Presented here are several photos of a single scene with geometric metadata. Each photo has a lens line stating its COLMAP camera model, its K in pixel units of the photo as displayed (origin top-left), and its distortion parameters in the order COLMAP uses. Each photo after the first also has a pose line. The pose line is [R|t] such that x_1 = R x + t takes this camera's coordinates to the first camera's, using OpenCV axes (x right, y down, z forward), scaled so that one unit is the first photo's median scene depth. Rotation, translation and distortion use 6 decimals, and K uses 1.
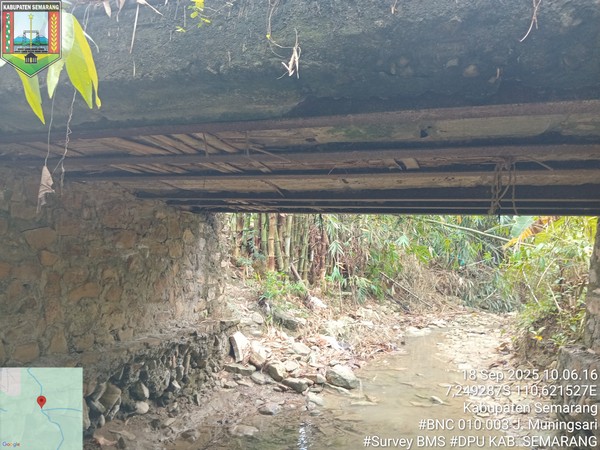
lens RADIAL K [[438.1, 0, 299.6], [0, 438.1, 224.5], [0, 0, 1]] dist [0.010278, 0.000232]
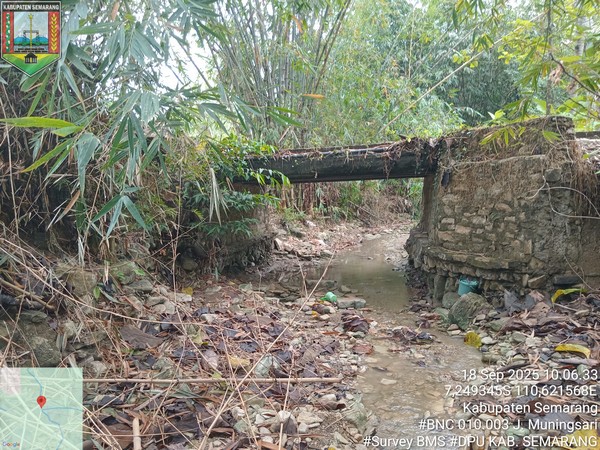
lens RADIAL K [[438.1, 0, 299.7], [0, 438.1, 225.3], [0, 0, 1]] dist [0.010278, 0.000232]
pose [[0.994648, -0.094480, 0.041820, -0.084114], [0.086851, 0.983787, 0.156905, -0.100142], [-0.055967, -0.152433, 0.986728, -0.788120]]
